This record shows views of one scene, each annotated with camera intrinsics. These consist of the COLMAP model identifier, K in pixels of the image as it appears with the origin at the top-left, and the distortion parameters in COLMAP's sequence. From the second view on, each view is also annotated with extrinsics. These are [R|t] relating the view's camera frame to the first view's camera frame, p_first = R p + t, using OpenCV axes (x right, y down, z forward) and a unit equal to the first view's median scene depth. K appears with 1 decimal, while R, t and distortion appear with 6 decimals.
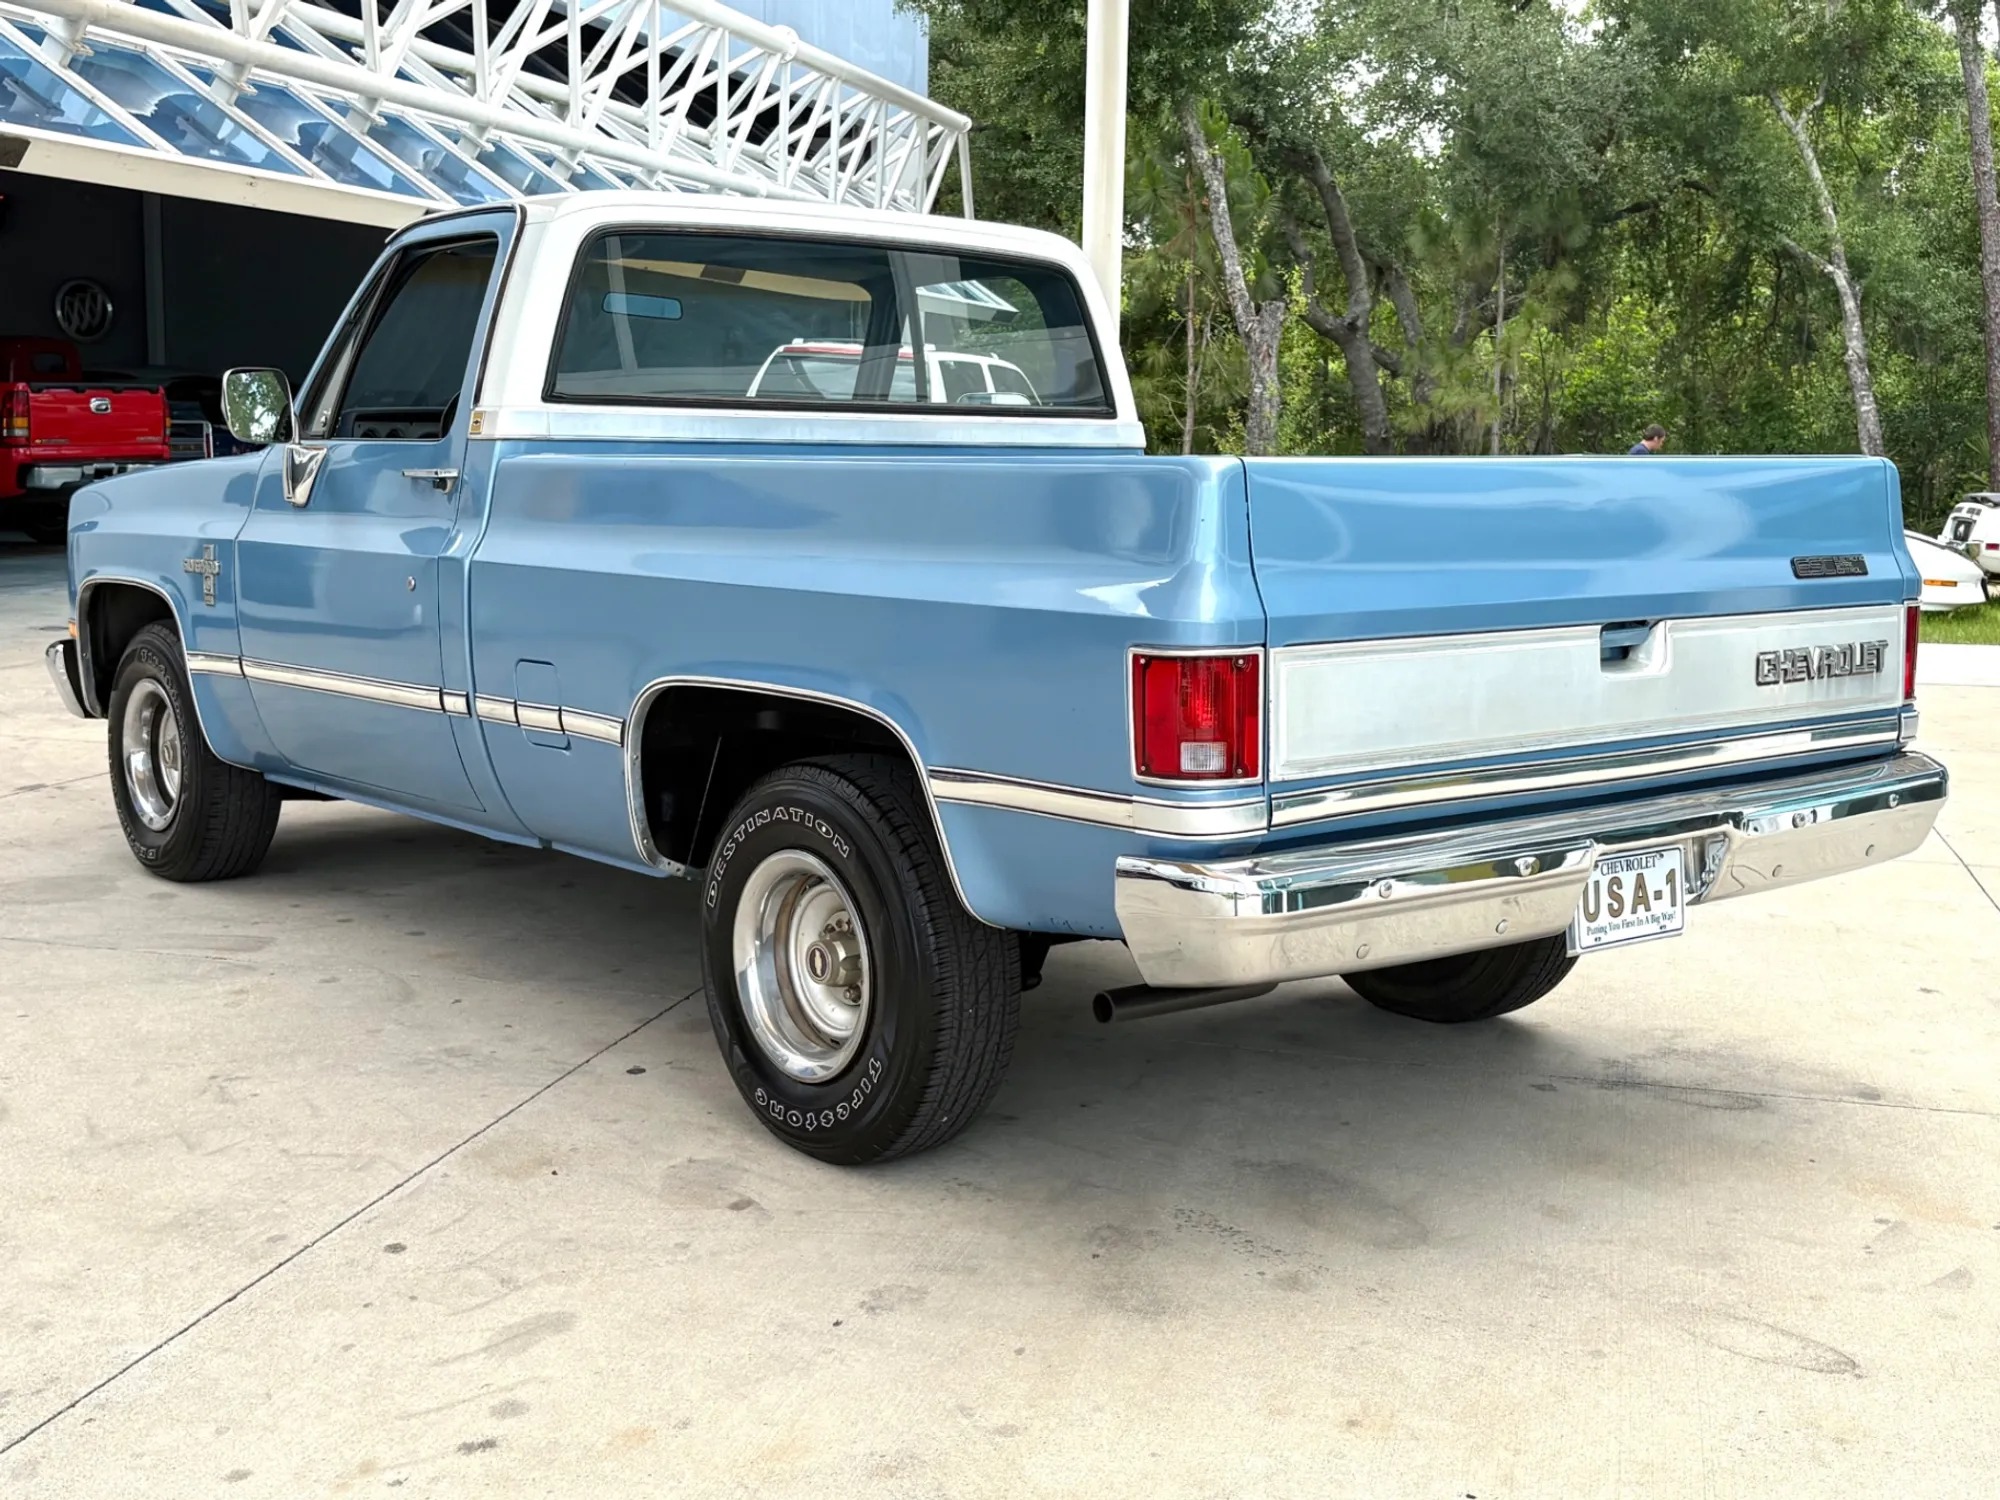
lens RADIAL K [[2276.7, 0, 1000.0], [0, 2276.7, 750.0], [0, 0, 1]] dist [0.163040, -0.630034]
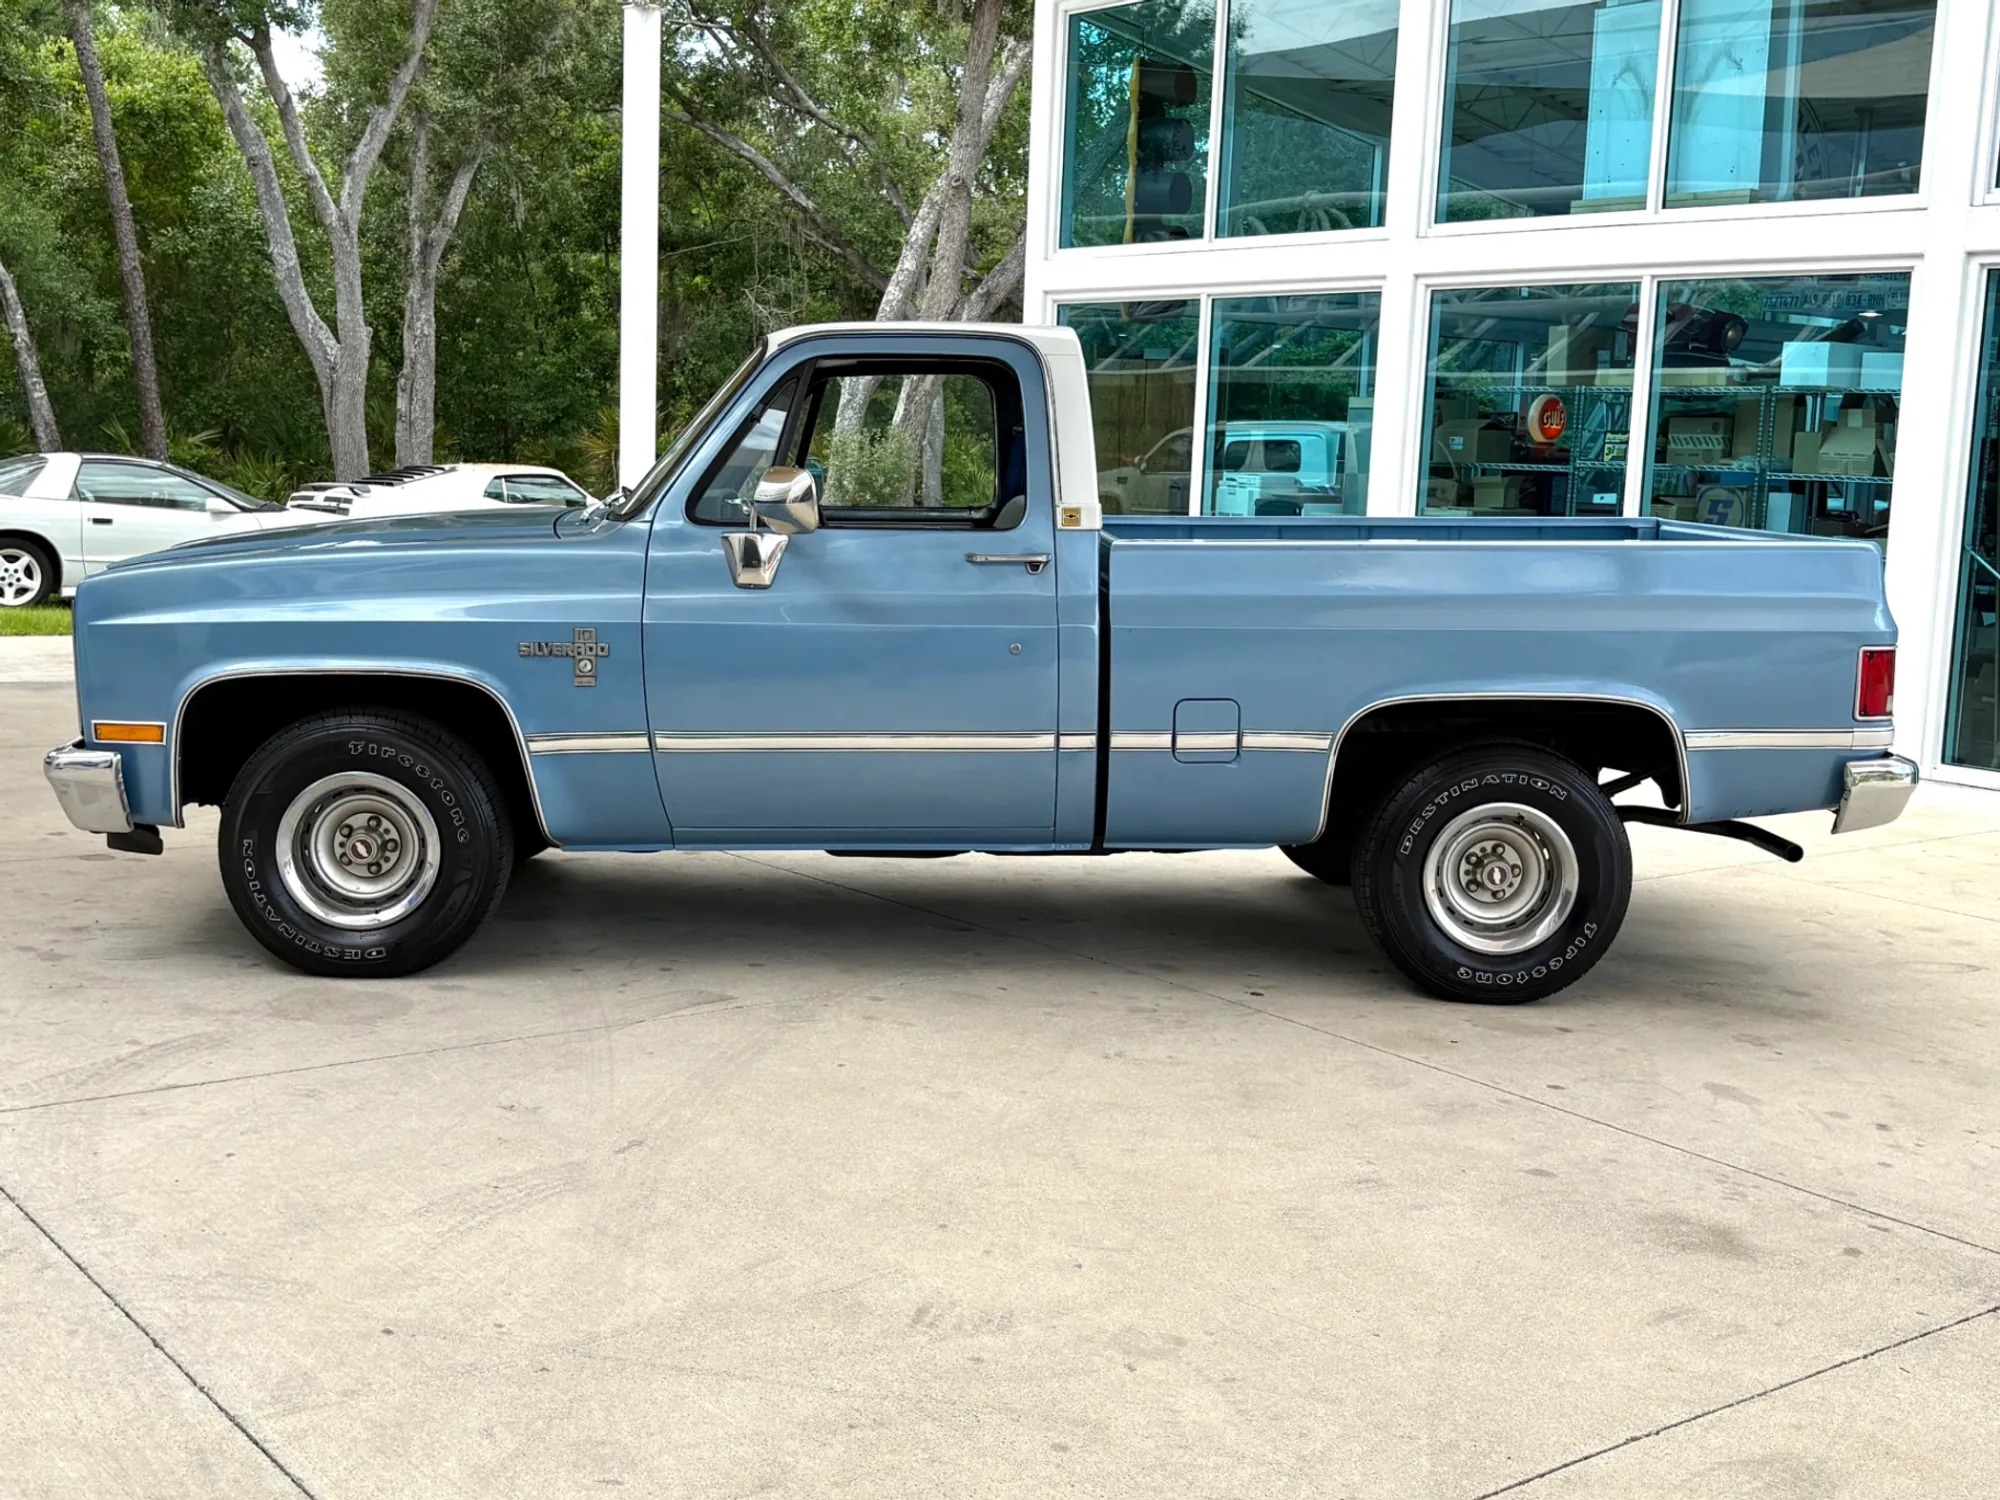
lens RADIAL K [[2276.7, 0, 1000.0], [0, 2276.7, 750.0], [0, 0, 1]] dist [0.163040, -0.630034]
pose [[0.632117, -0.105740, 0.767625, -1.610687], [0.094898, 0.993752, 0.058743, -0.122227], [-0.769040, 0.035714, 0.638202, 0.319505]]
